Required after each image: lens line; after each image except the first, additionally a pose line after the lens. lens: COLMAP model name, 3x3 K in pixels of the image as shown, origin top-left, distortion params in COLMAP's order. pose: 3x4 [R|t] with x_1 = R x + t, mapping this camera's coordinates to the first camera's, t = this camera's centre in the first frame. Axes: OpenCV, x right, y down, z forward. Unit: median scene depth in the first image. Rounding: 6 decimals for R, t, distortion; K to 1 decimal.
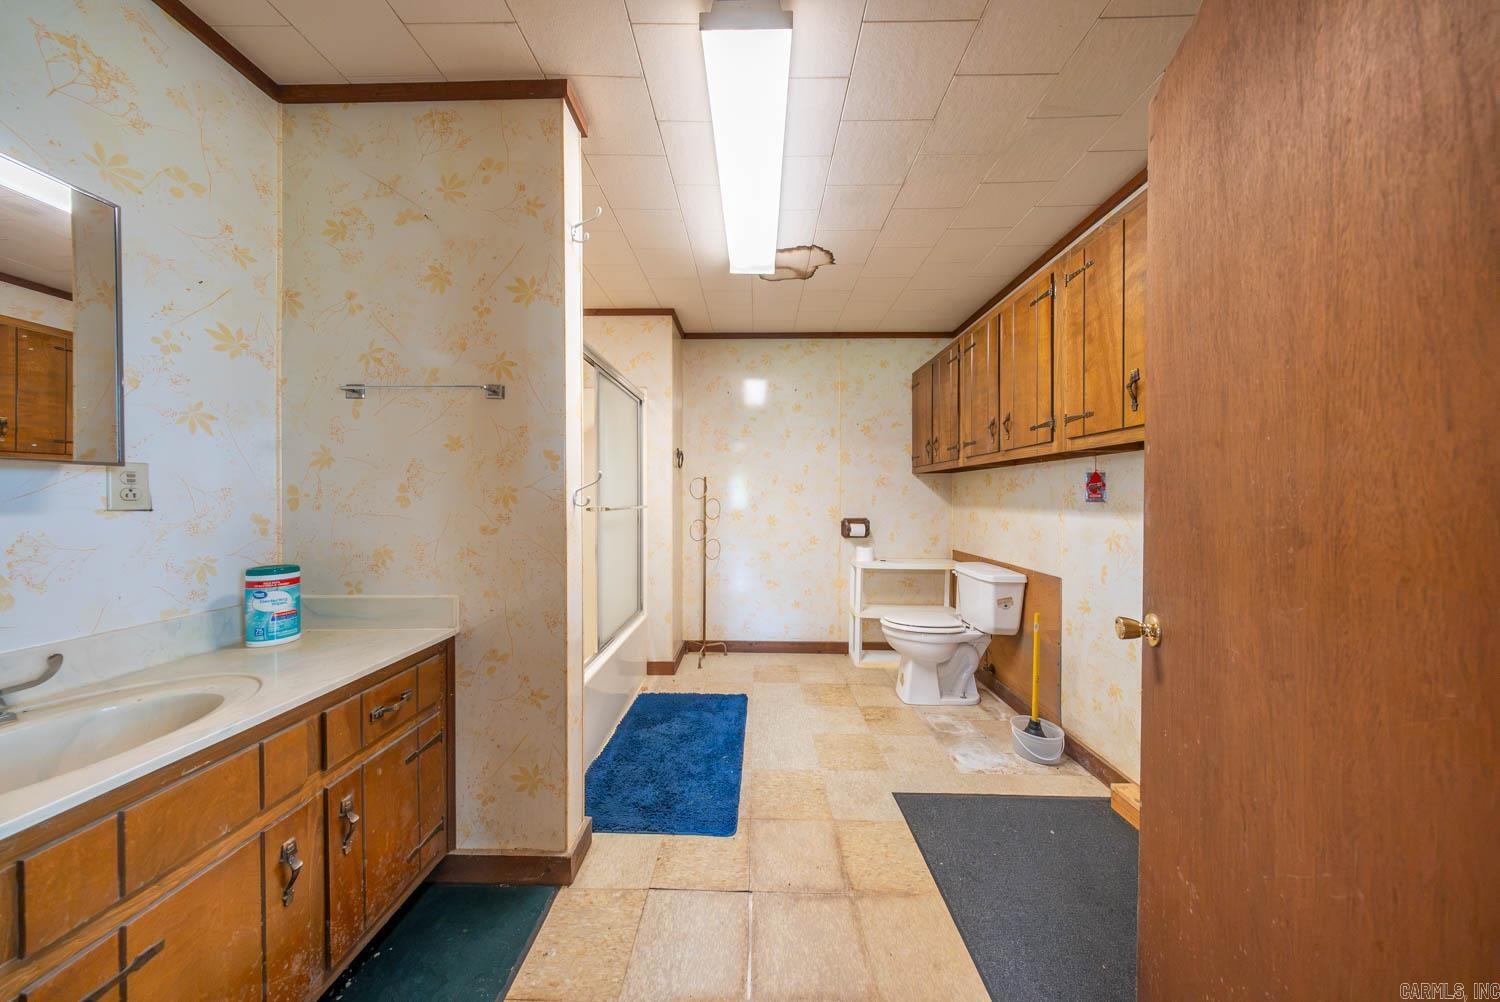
lens RADIAL K [[443.7, 0, 747.1], [0, 443.7, 502.8], [0, 0, 1]] dist [-0.001932, -0.000181]
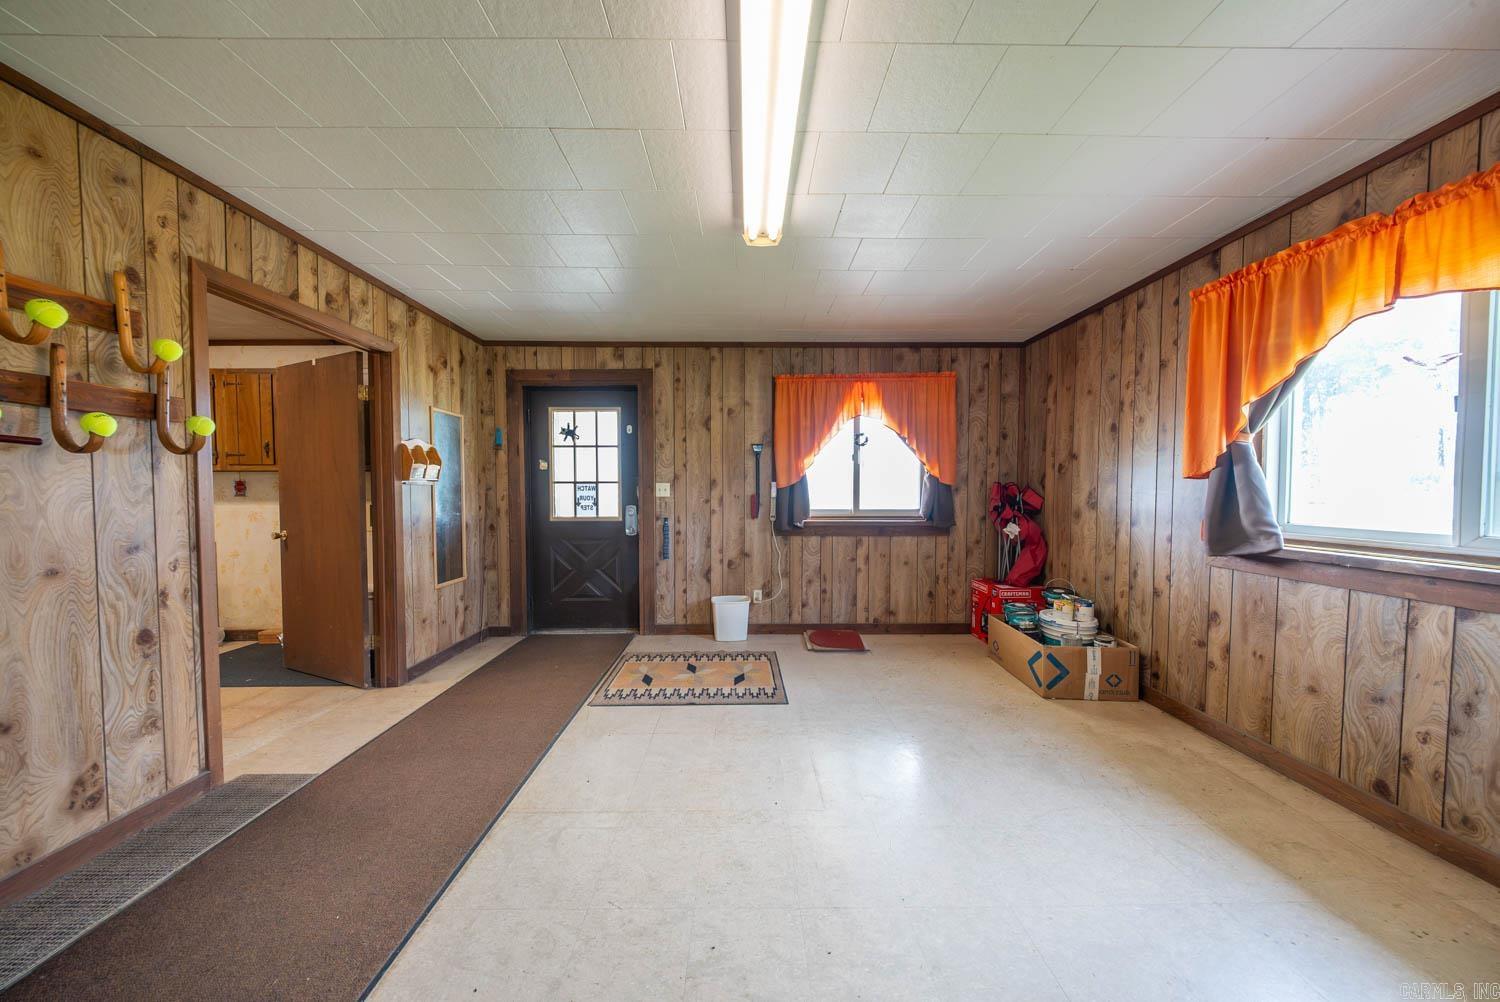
lens RADIAL K [[443.7, 0, 750.7], [0, 443.7, 504.4], [0, 0, 1]] dist [-0.001932, -0.000181]
pose [[-0.025970, -0.030863, 0.999186, -1.437270], [0.005661, 0.999503, 0.031020, -0.017017], [-0.999647, 0.006462, -0.025783, -1.398096]]
